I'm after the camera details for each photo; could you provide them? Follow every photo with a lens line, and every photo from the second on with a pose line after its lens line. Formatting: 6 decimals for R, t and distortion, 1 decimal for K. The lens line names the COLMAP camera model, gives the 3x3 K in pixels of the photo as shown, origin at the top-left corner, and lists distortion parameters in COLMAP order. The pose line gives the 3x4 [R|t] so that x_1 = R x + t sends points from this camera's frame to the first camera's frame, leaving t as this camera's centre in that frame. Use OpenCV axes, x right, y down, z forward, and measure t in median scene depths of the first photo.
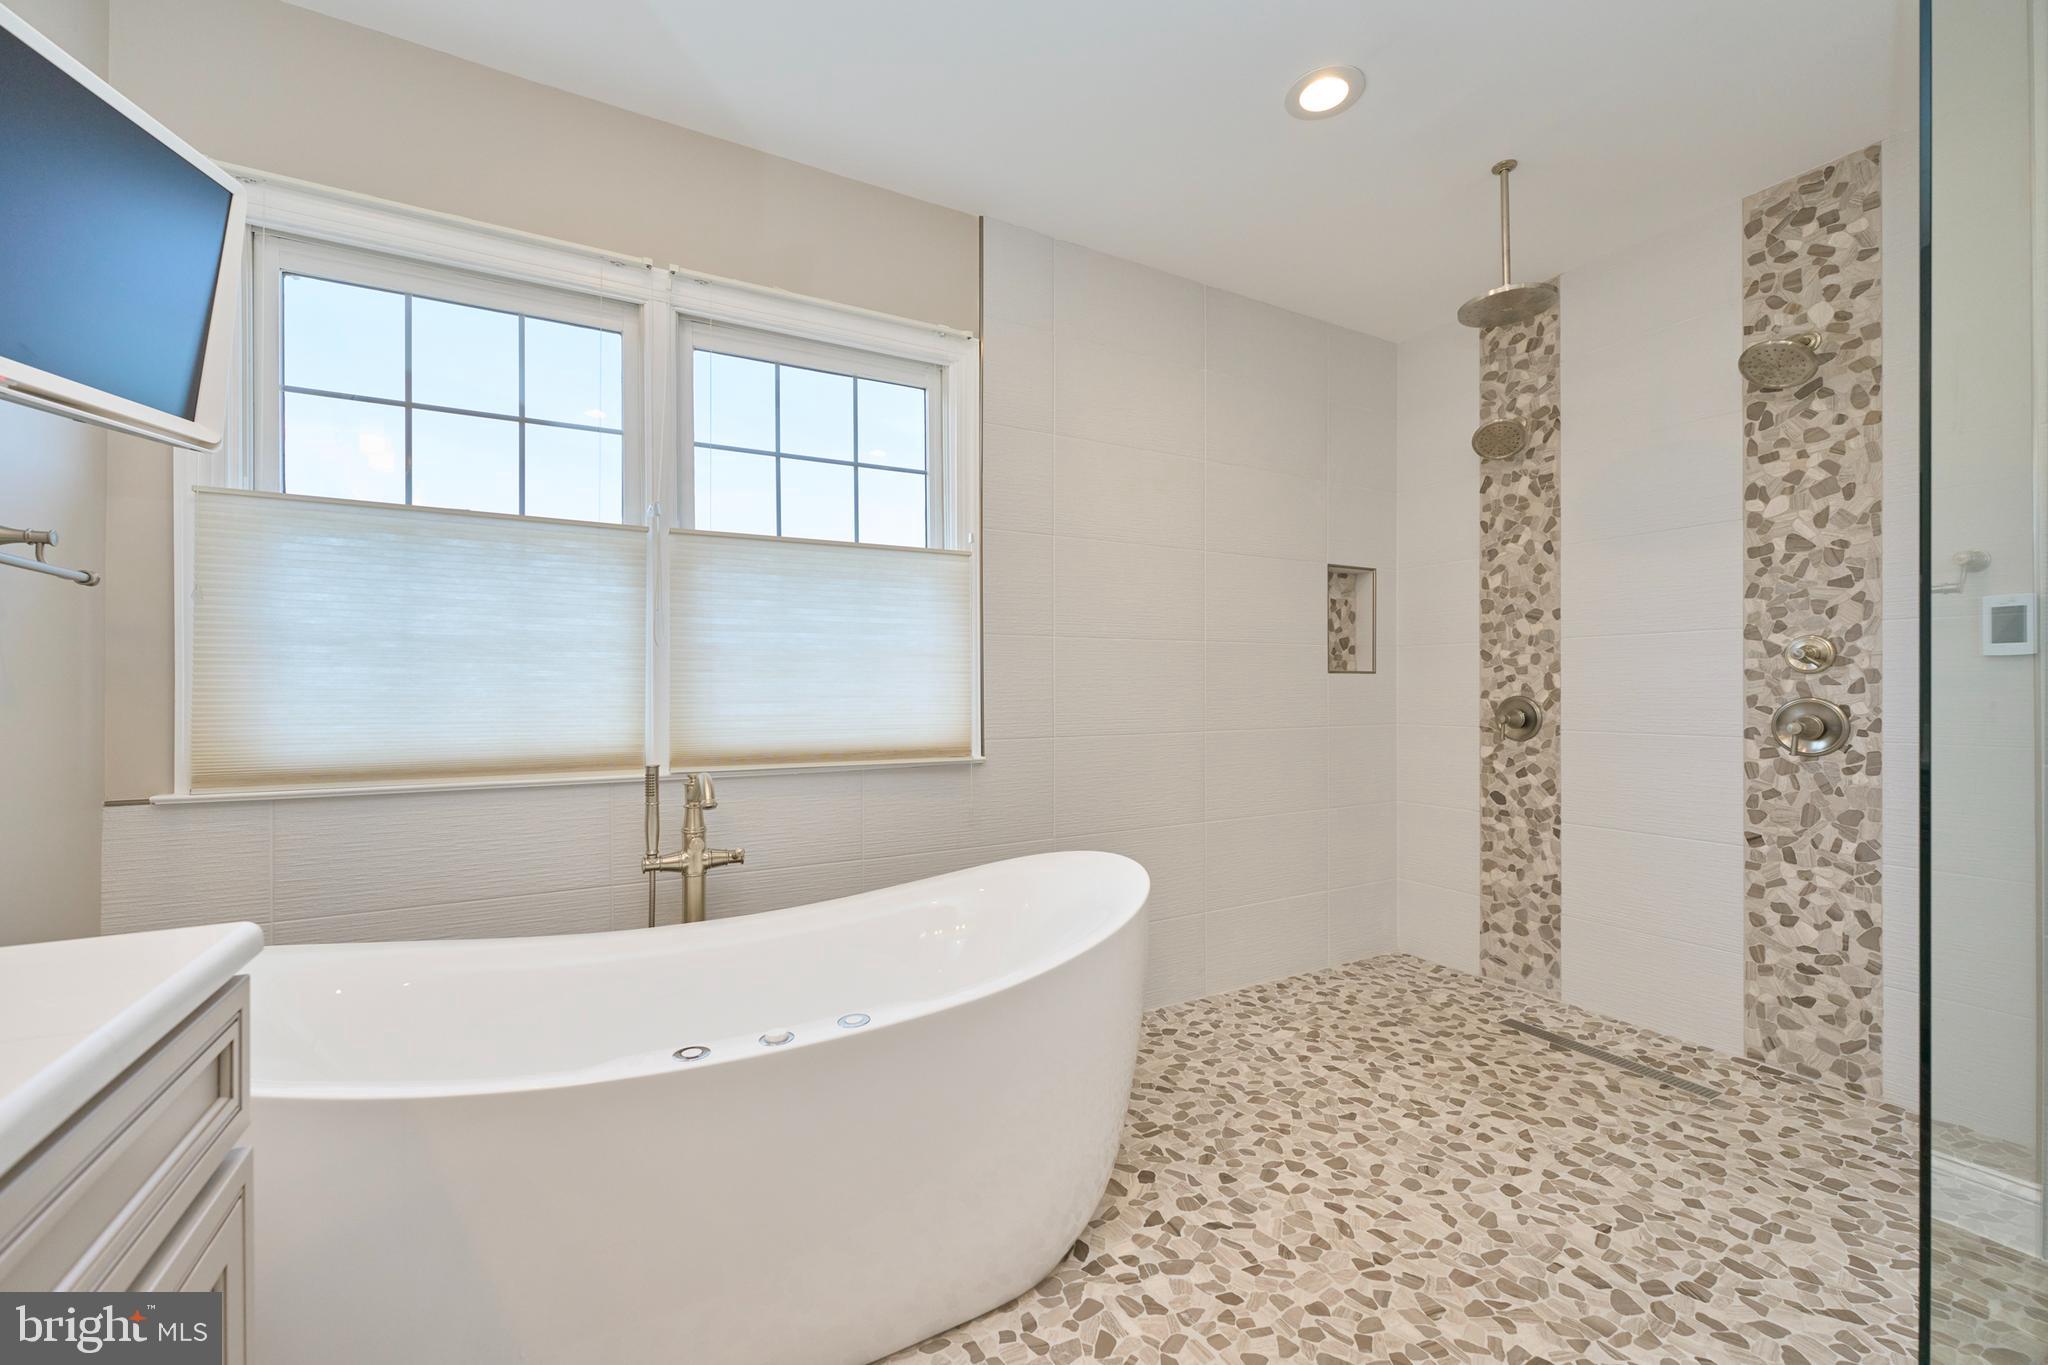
lens RADIAL K [[821.7, 0, 1024.0], [0, 821.7, 682.5], [0, 0, 1]] dist [0.000092, 0.000502]
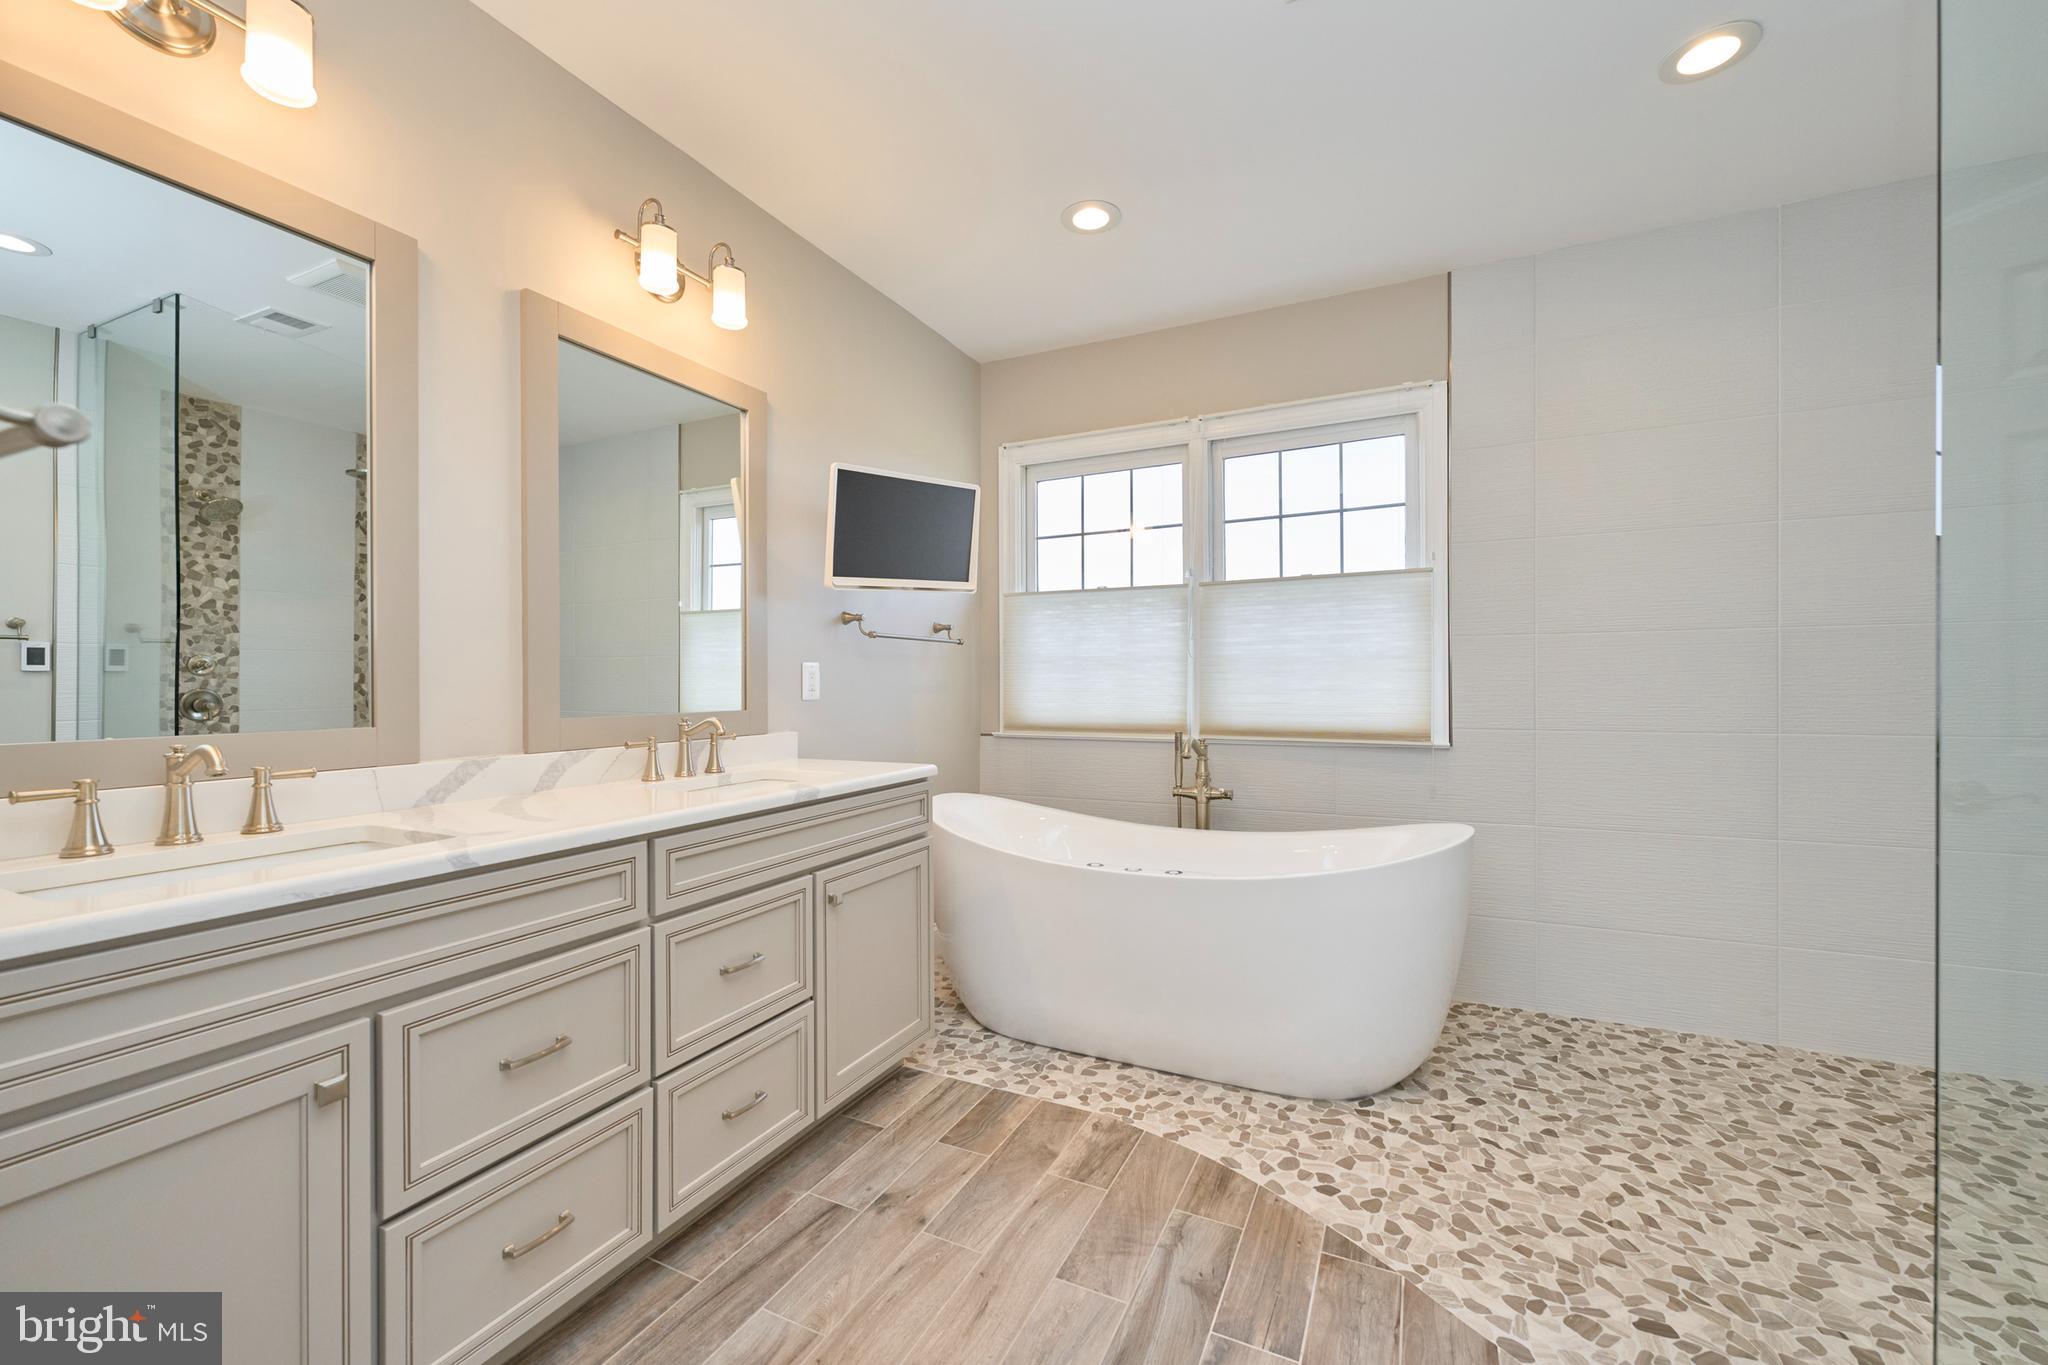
lens RADIAL K [[821.7, 0, 1024.0], [0, 821.7, 682.5], [0, 0, 1]] dist [0.000092, 0.000502]
pose [[0.570086, -0.001389, -0.821584, 0.668467], [0.010761, 0.999925, 0.005776, -0.010144], [0.821514, -0.012133, 0.570059, -0.173755]]
